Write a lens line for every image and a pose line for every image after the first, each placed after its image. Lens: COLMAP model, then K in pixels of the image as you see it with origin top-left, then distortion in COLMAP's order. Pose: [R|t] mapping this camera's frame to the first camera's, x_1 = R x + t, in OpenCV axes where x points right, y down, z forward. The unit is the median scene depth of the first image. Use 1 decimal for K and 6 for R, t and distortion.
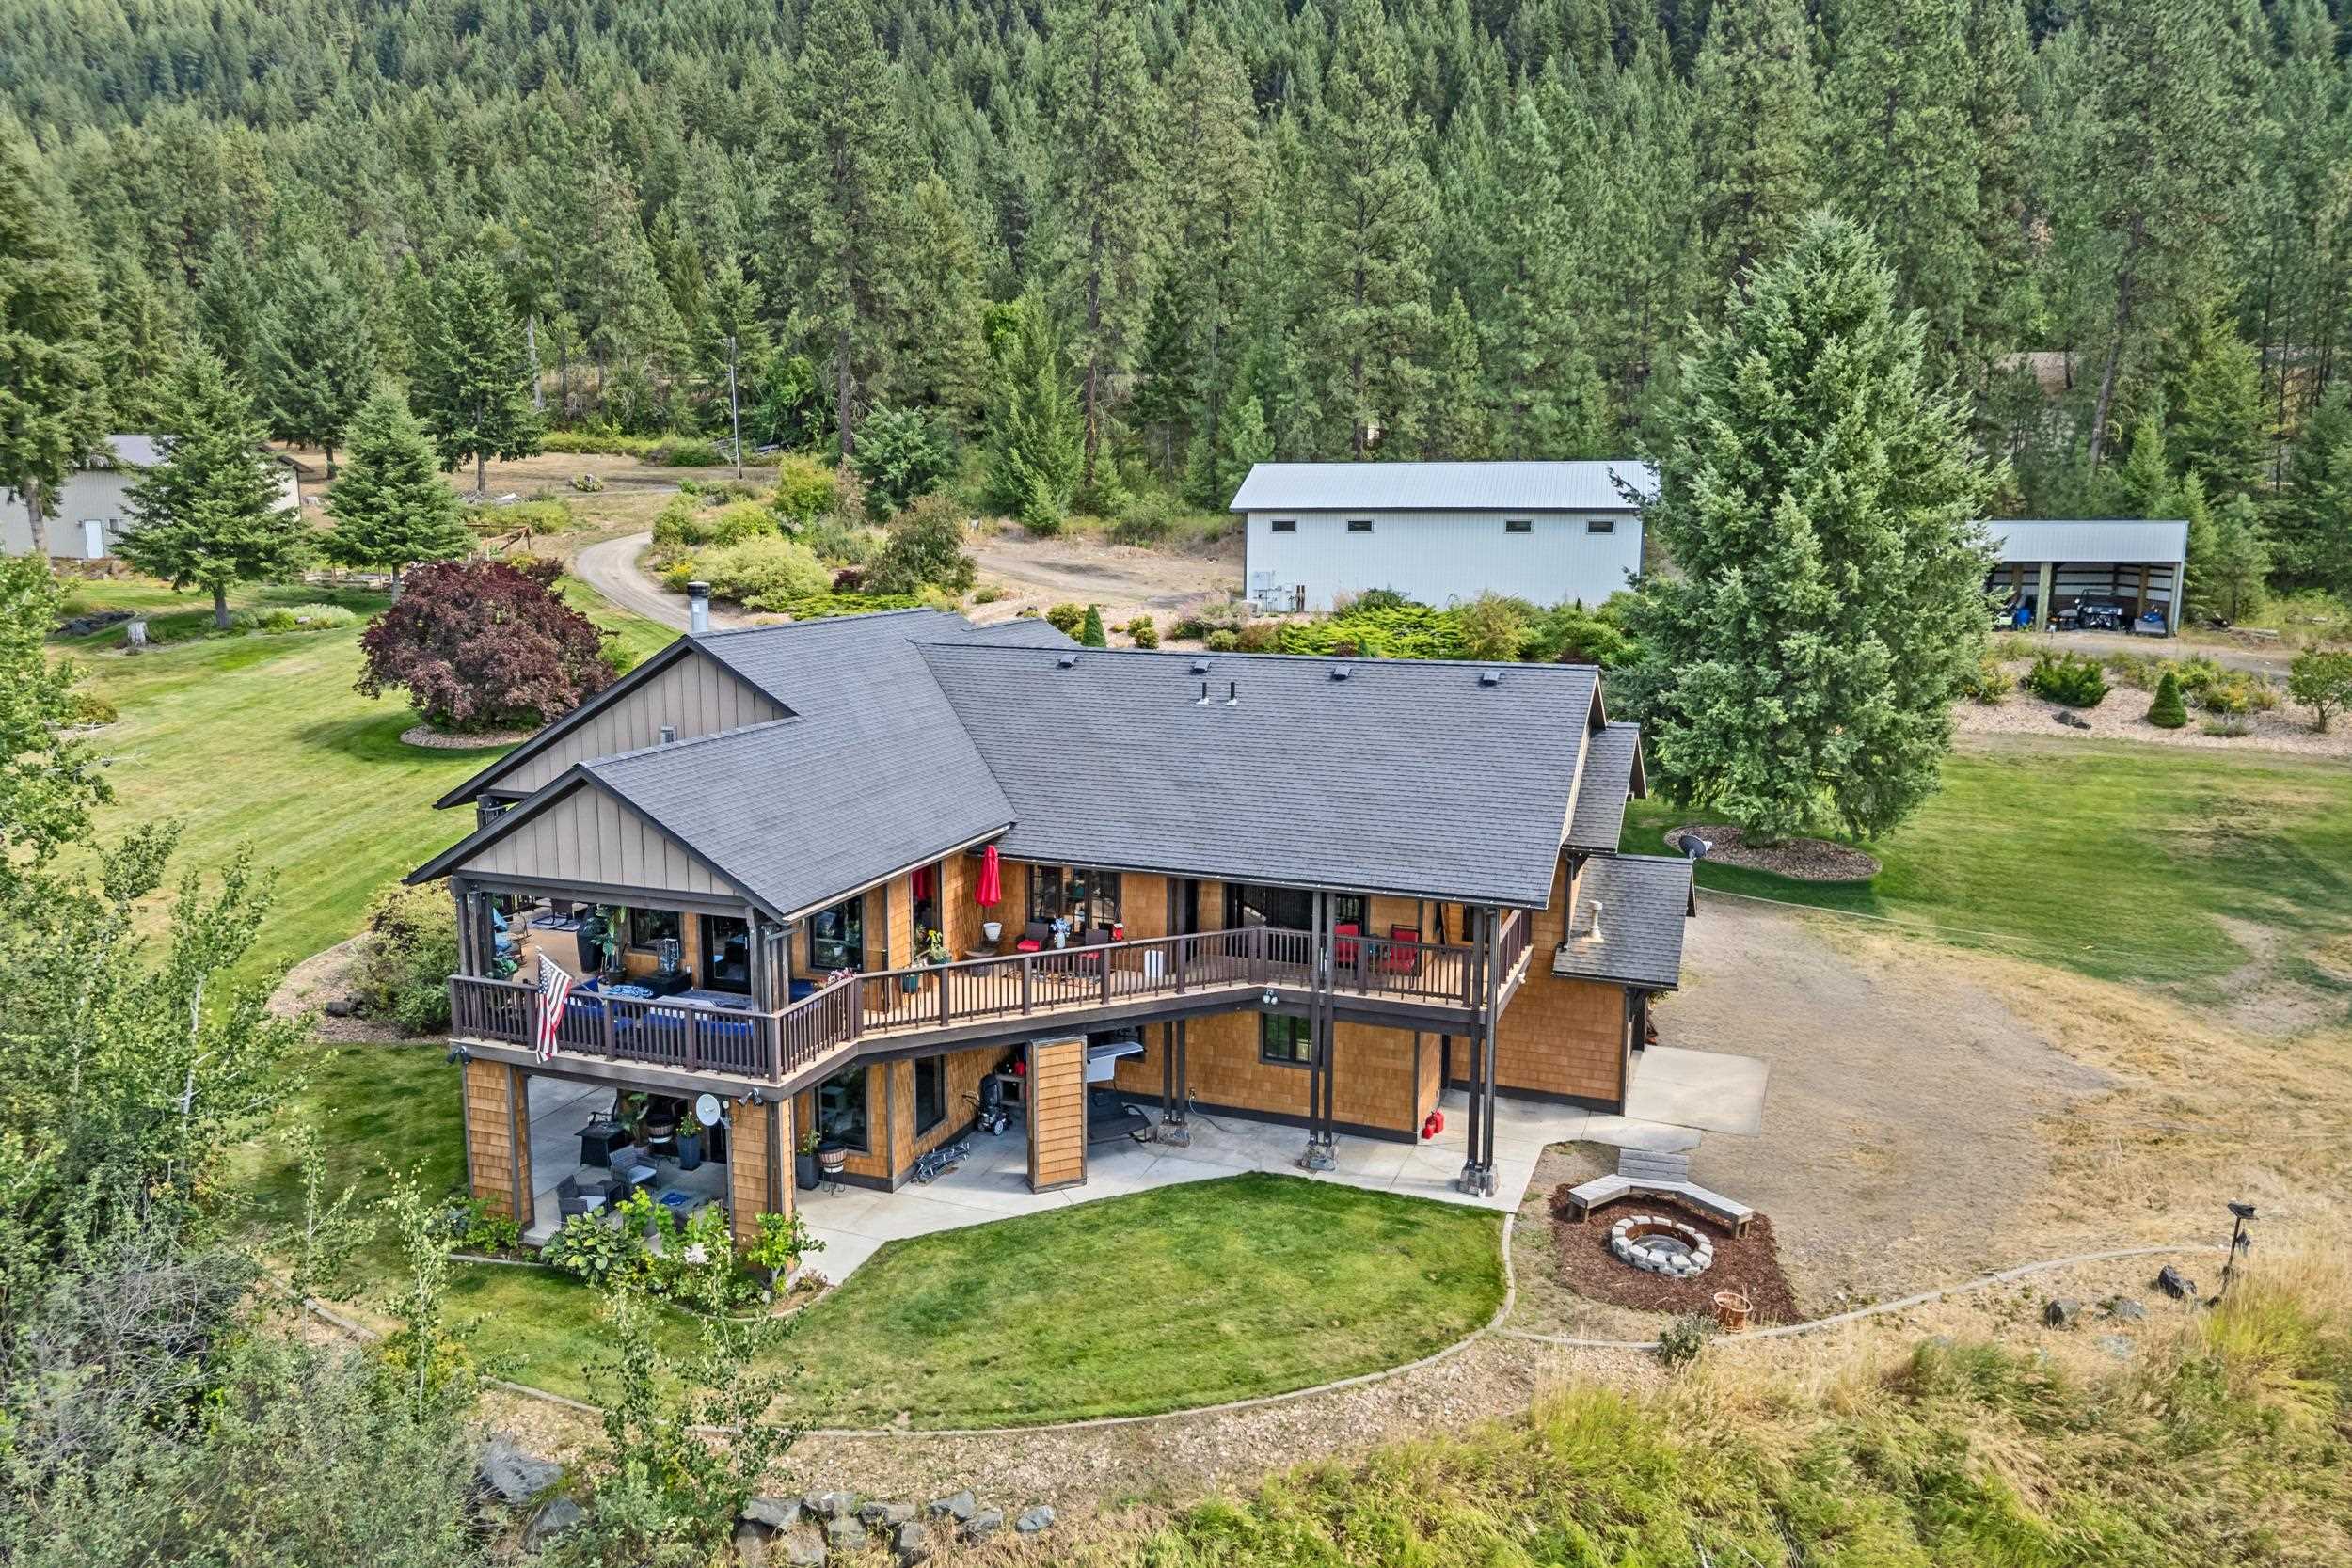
lens RADIAL K [[1675.5, 0, 1177.7], [0, 1675.5, 743.7], [0, 0, 1]] dist [0.075252, -0.093232]
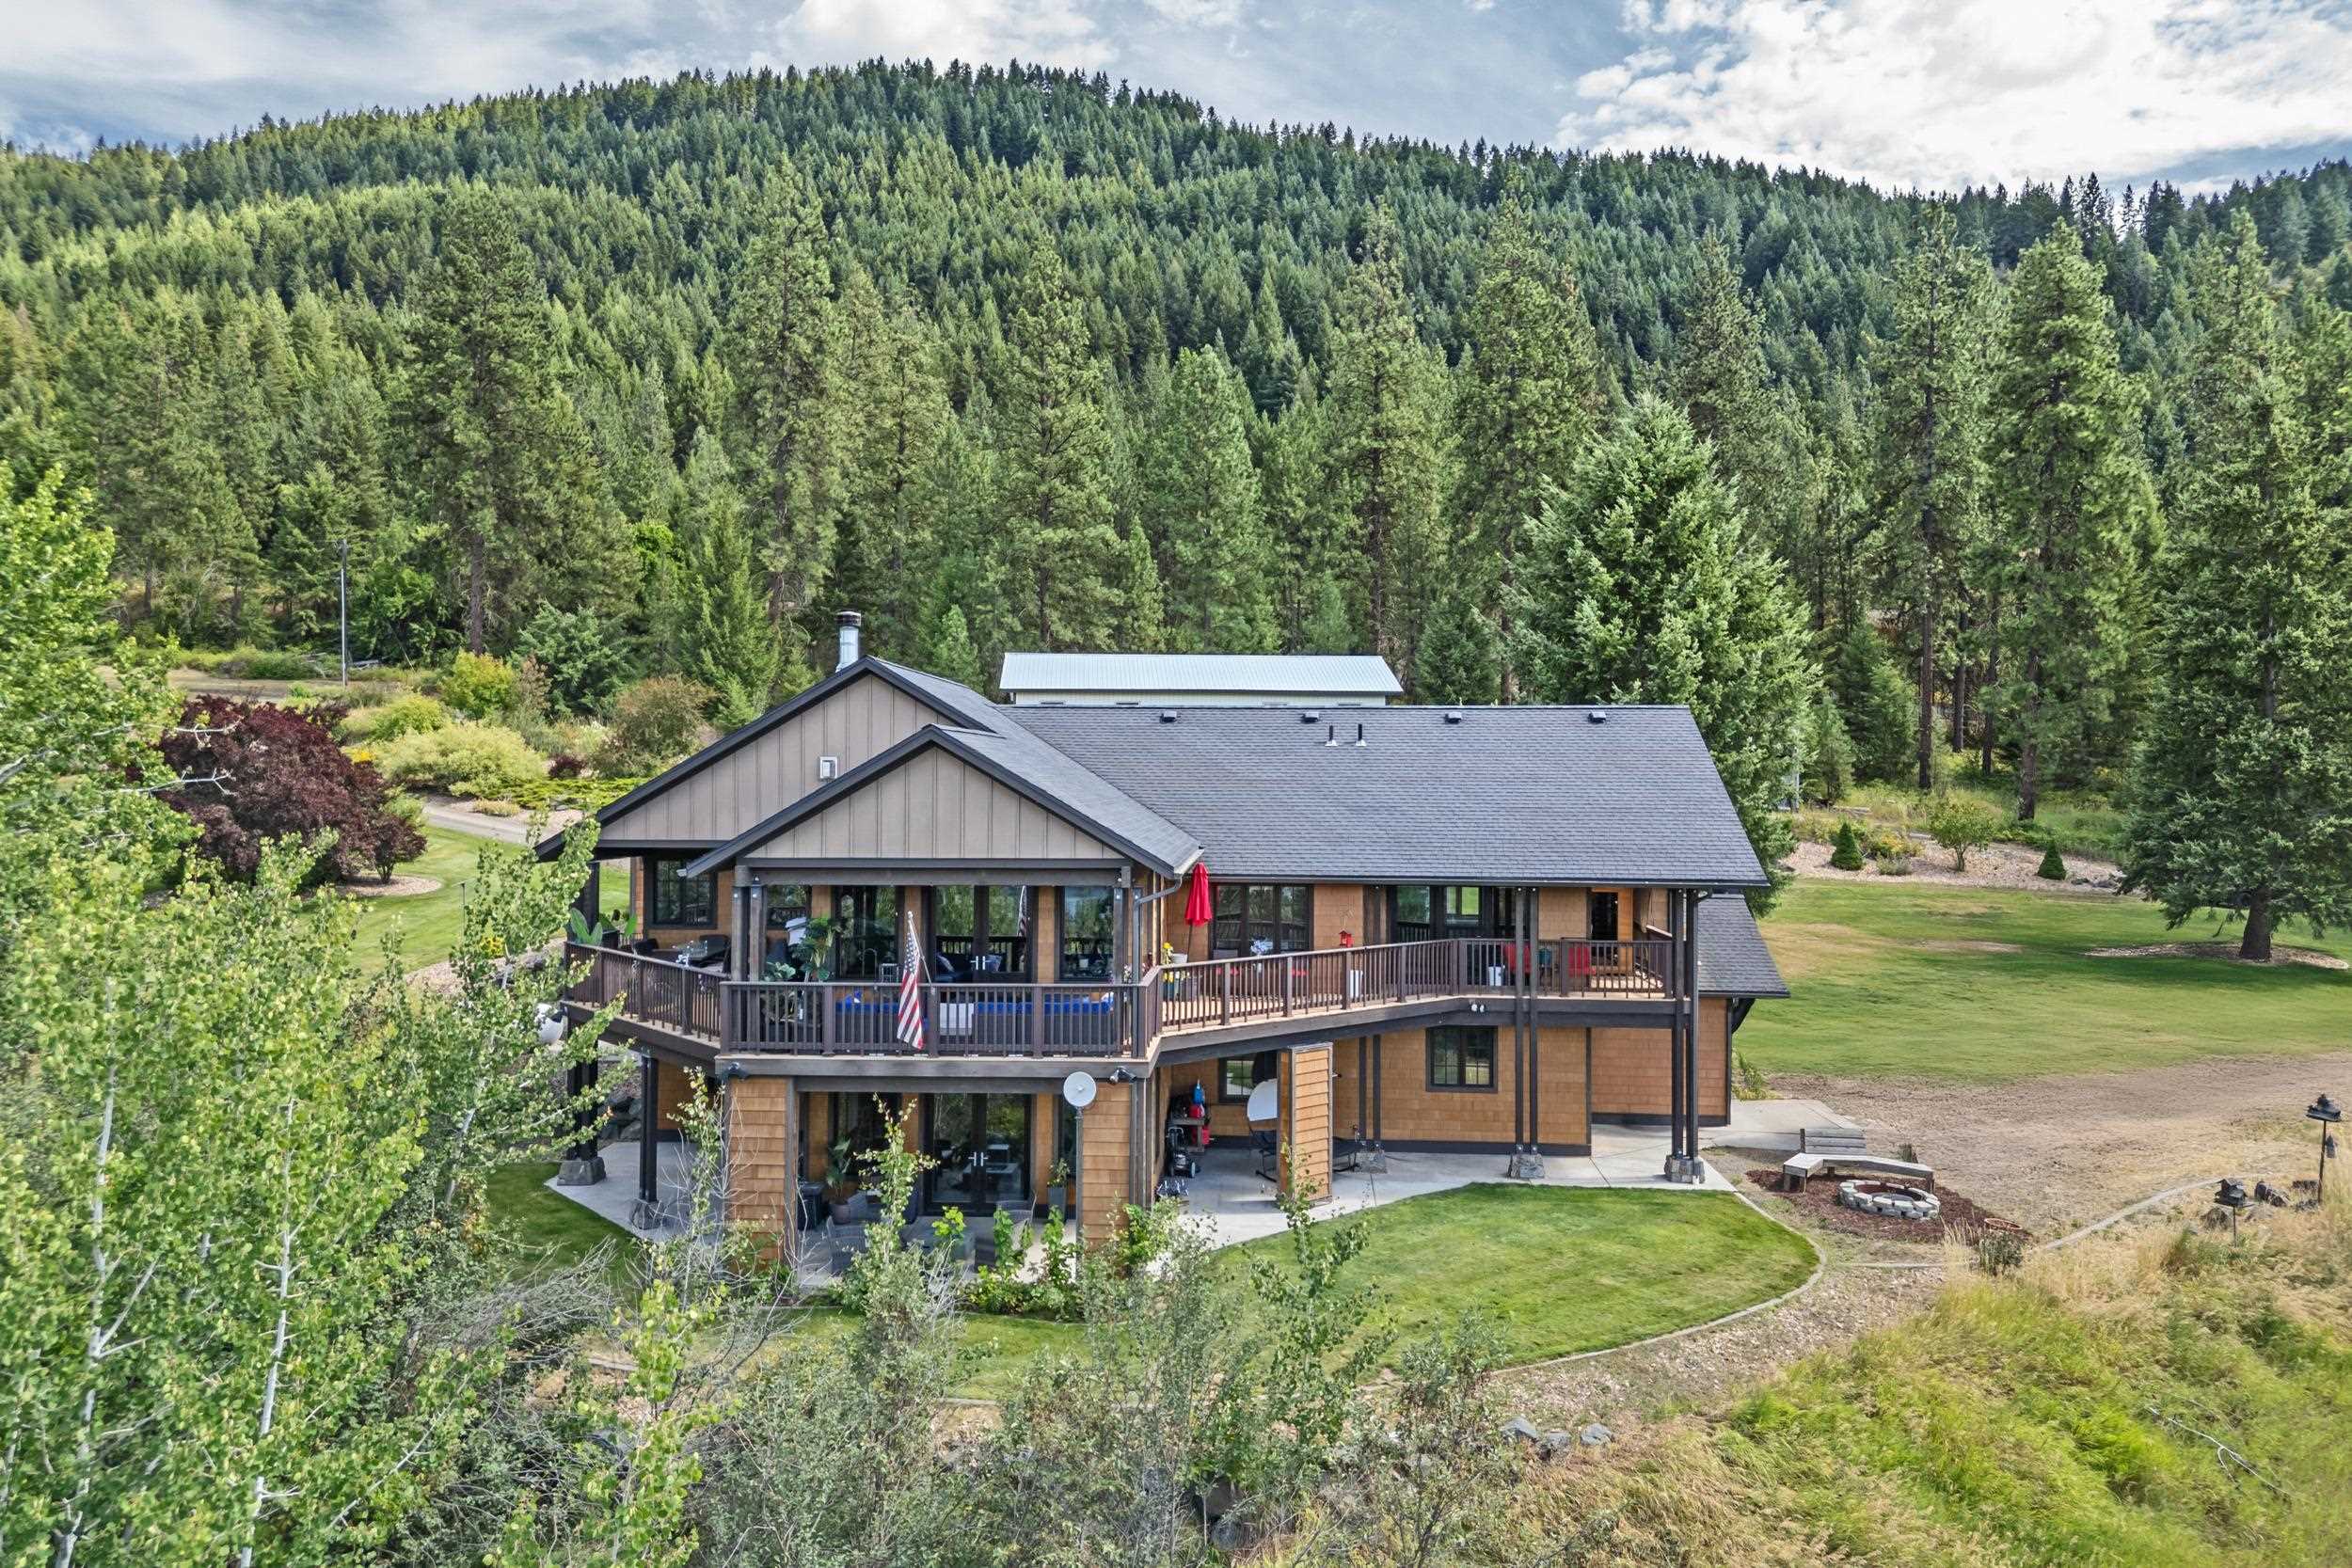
lens RADIAL K [[1675.5, 0, 1177.7], [0, 1675.5, 743.7], [0, 0, 1]] dist [0.075252, -0.093232]
pose [[0.952685, 0.008437, 0.303843, -0.142826], [0.043826, 0.985357, -0.164774, 0.051676], [-0.300784, 0.170294, 0.938365, 0.023891]]
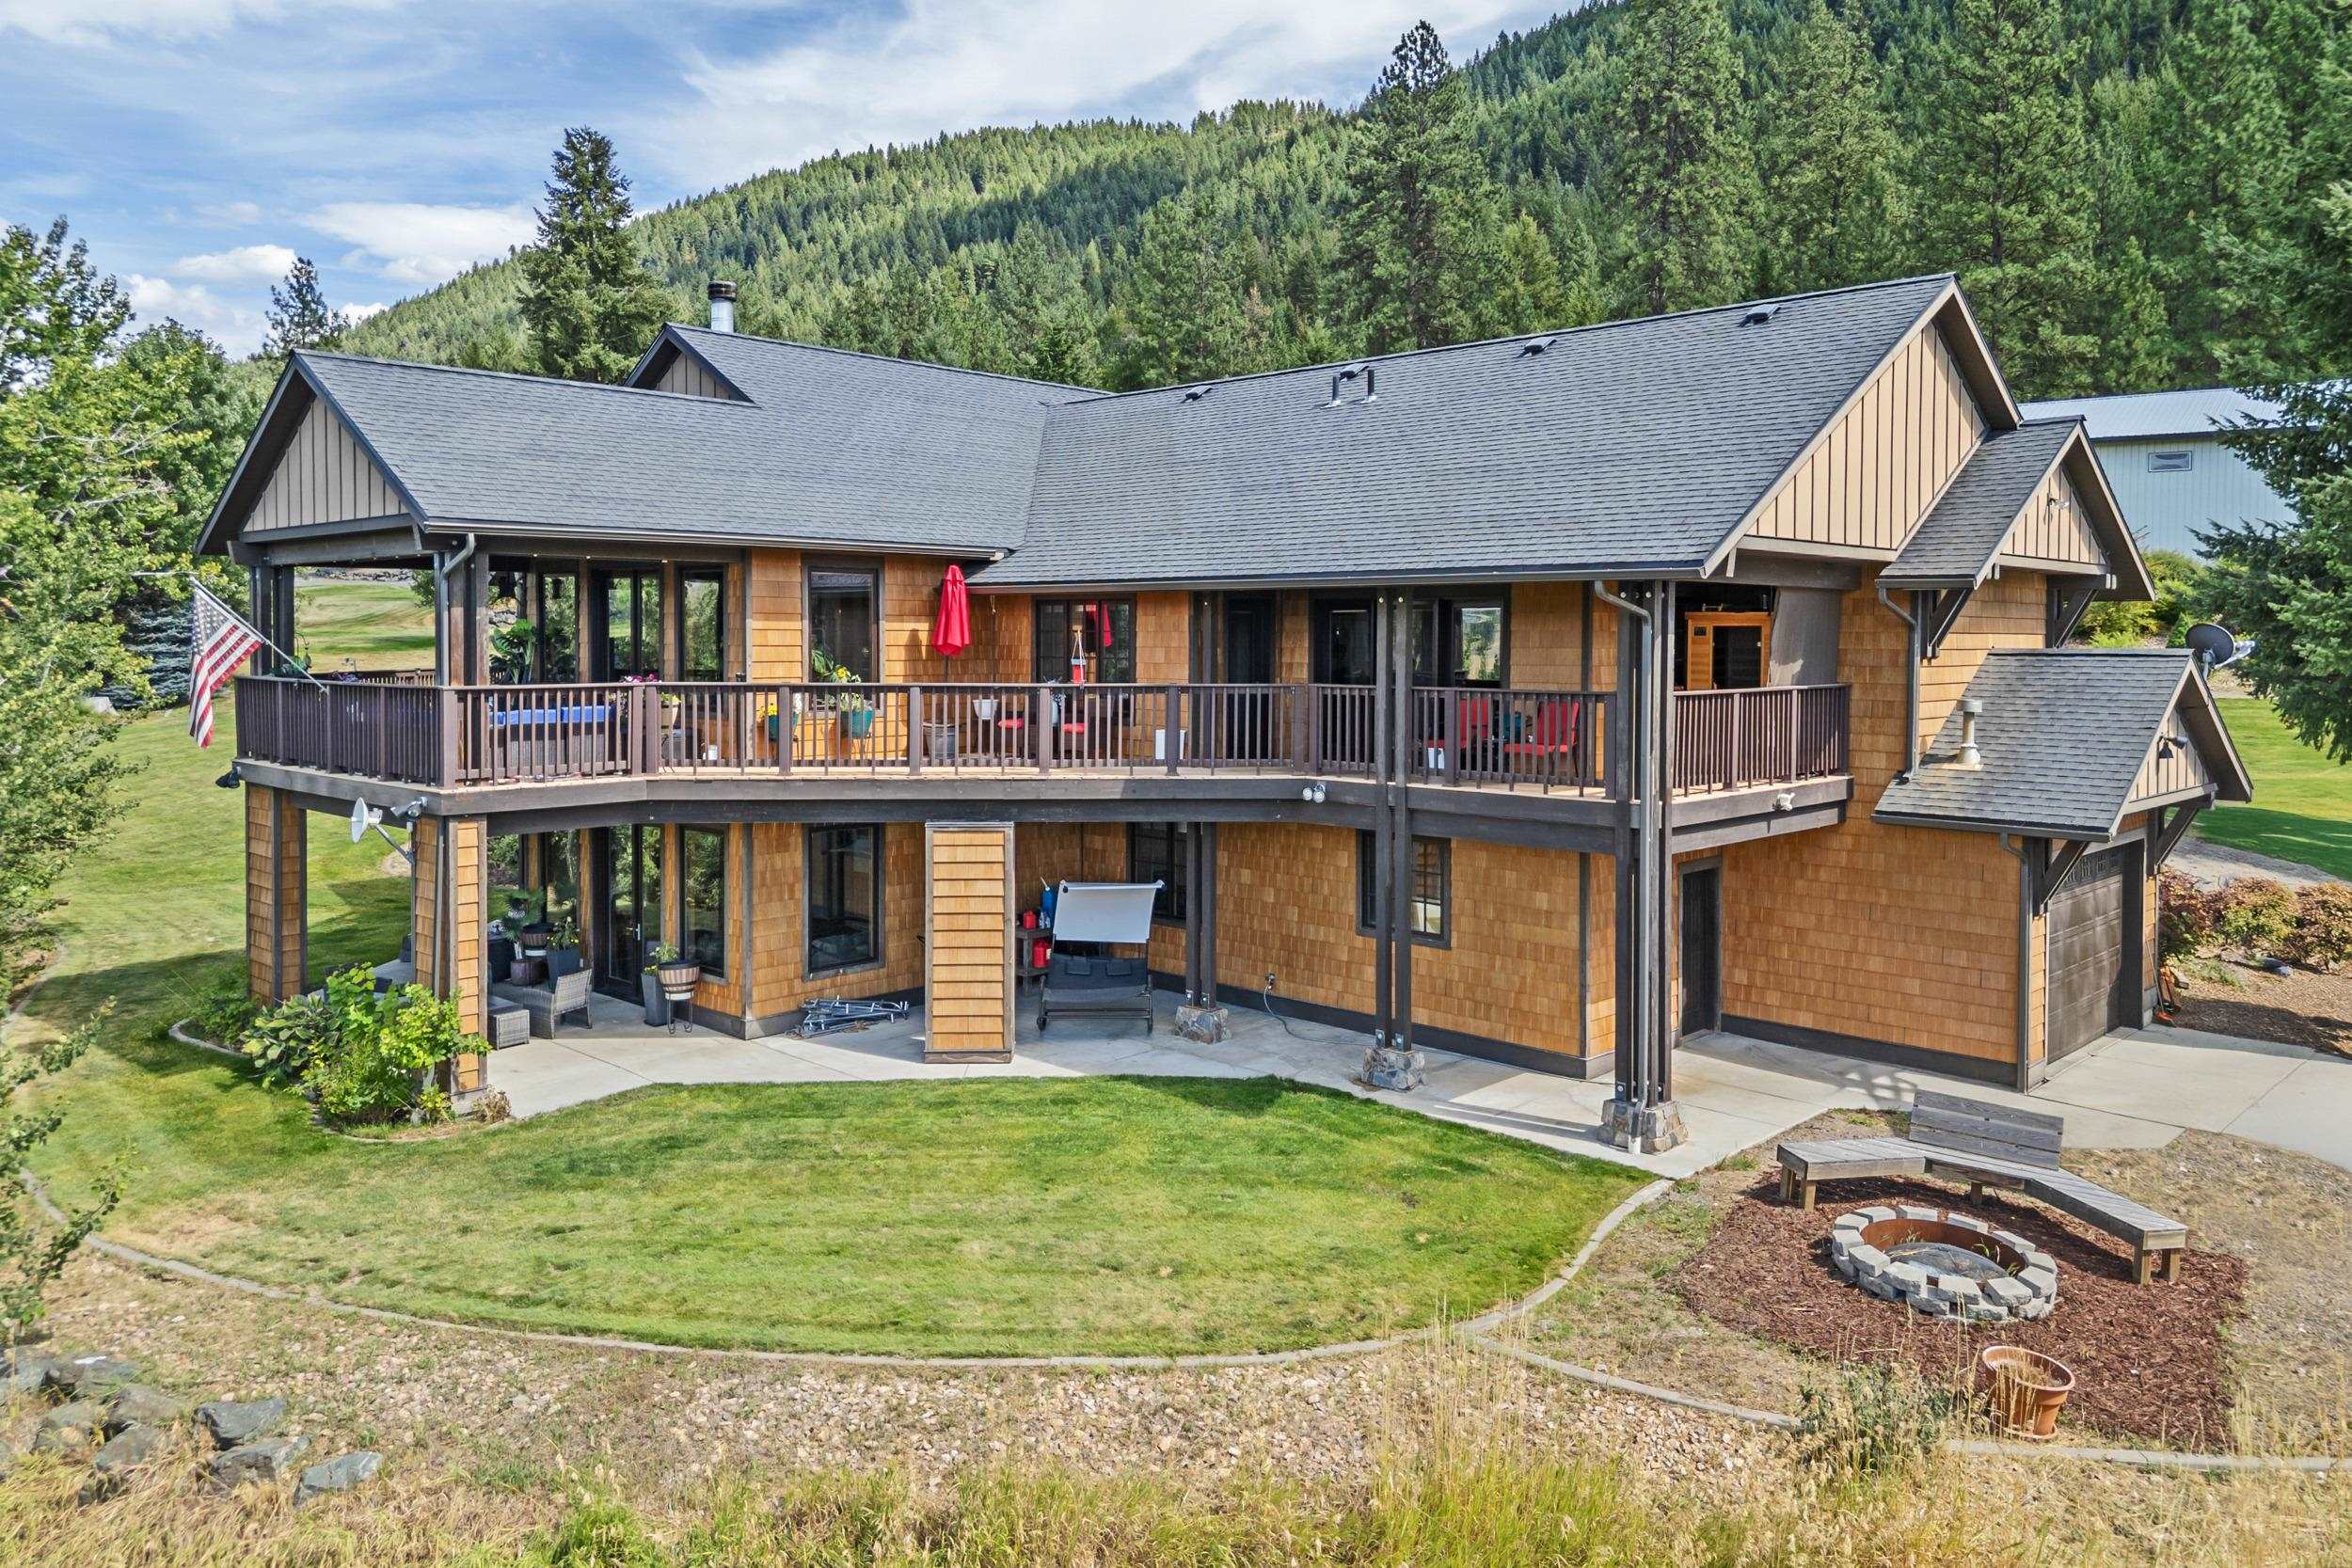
lens RADIAL K [[1687.0, 0, 1187.2], [0, 1687.0, 650.6], [0, 0, 1]] dist [0.058348, -0.046600]
pose [[0.917568, 0.002257, -0.397572, 0.085599], [-0.060917, 0.988974, -0.134977, 0.062201], [0.392883, 0.148070, 0.907589, 0.138471]]
